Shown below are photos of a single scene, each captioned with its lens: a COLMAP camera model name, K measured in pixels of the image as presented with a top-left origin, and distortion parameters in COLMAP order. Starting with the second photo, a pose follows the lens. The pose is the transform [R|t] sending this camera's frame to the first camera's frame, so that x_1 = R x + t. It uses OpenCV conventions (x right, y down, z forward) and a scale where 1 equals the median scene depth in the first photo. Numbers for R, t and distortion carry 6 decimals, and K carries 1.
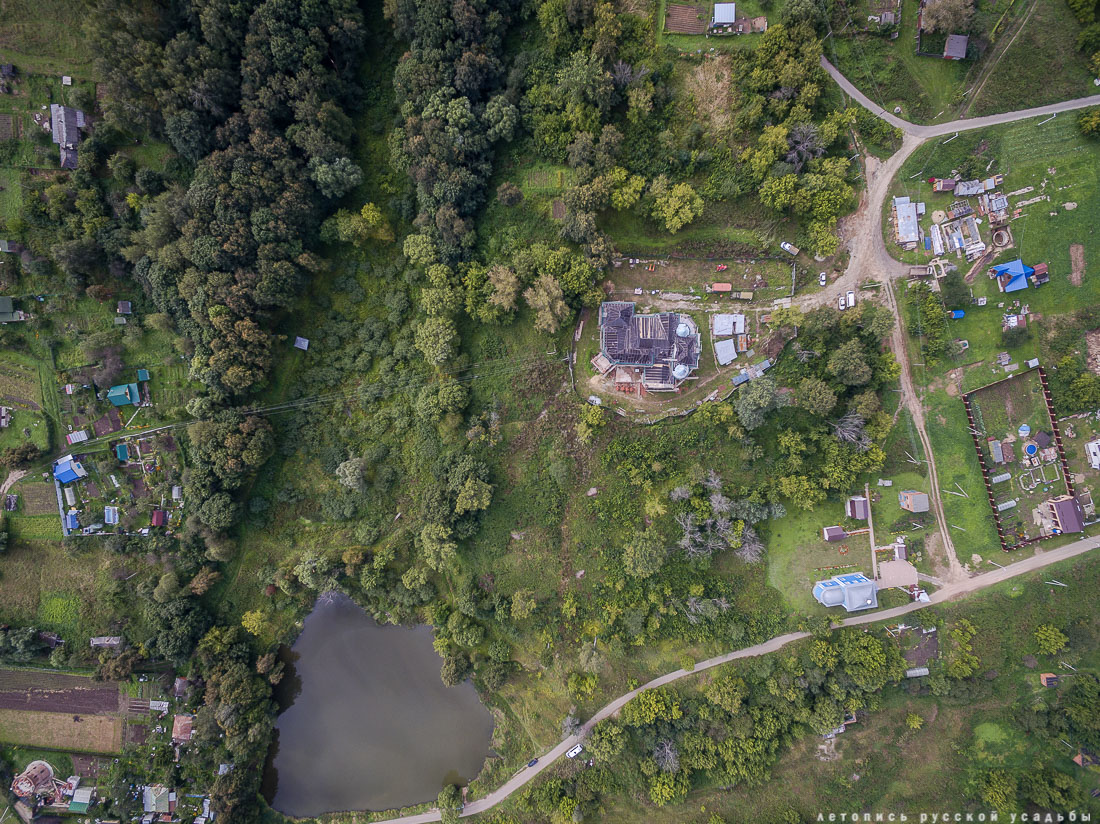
lens RADIAL K [[610.7, 0, 555.5], [0, 610.7, 414.6], [0, 0, 1]] dist [-0.002547, 0.004896]
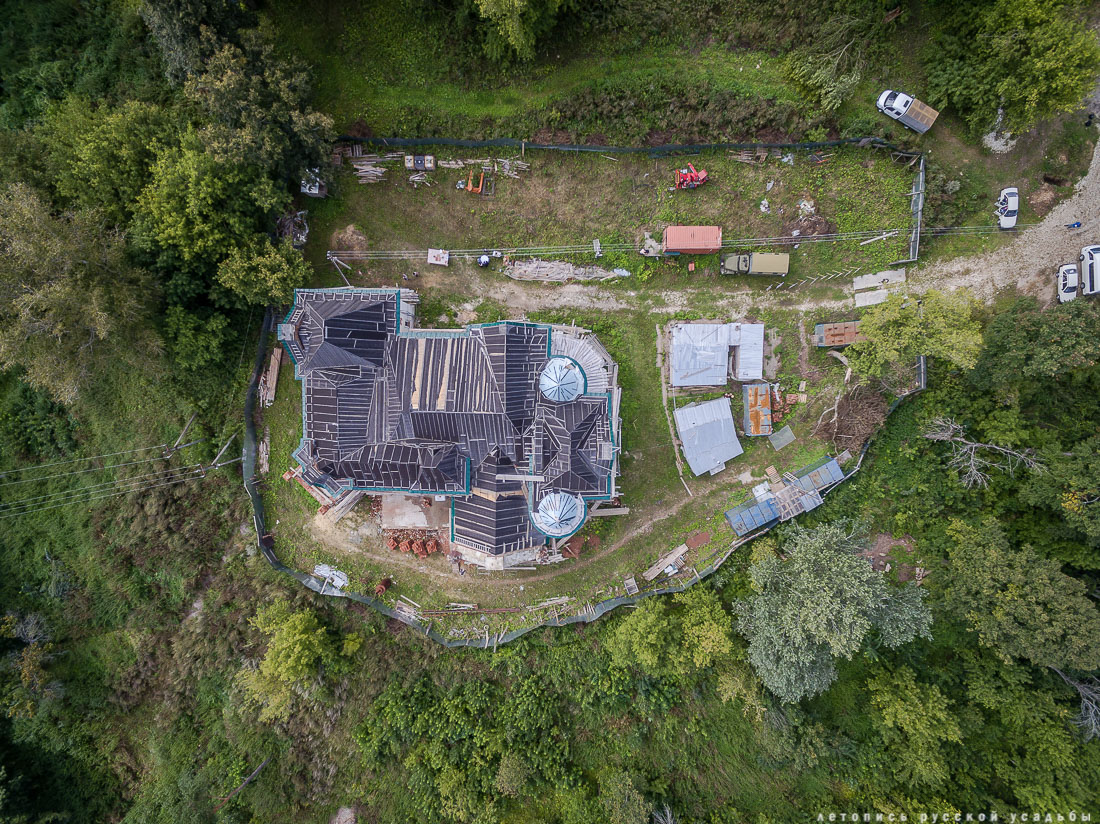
lens RADIAL K [[610.7, 0, 546.6], [0, 610.7, 415.7], [0, 0, 1]] dist [-0.002547, 0.004896]
pose [[0.999912, -0.012976, -0.002851, 0.194517], [0.012970, 0.999914, -0.002186, -0.115273], [0.002879, 0.002149, 0.999994, 0.675787]]
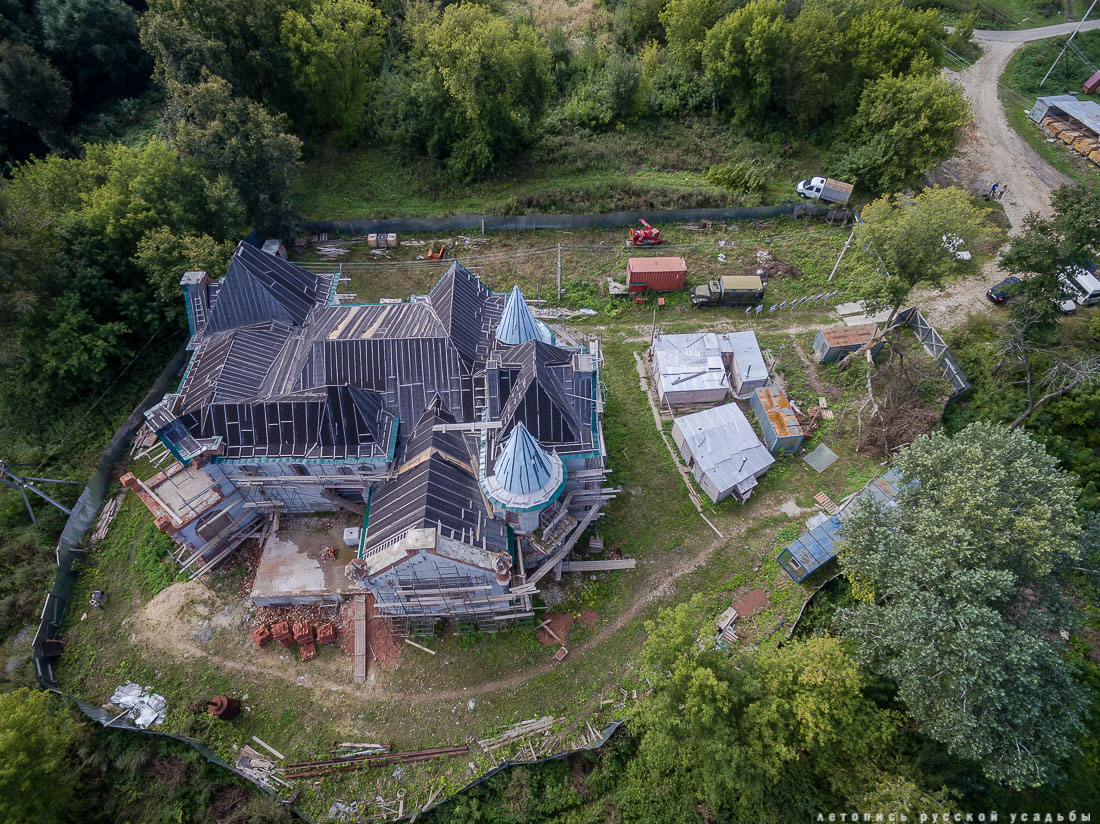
lens RADIAL K [[610.7, 0, 546.9], [0, 610.7, 414.3], [0, 0, 1]] dist [-0.002547, 0.004896]
pose [[0.997818, -0.043031, 0.050073, 0.197031], [0.065471, 0.742755, -0.666354, 0.048064], [-0.008518, 0.668179, 0.743952, 0.812885]]
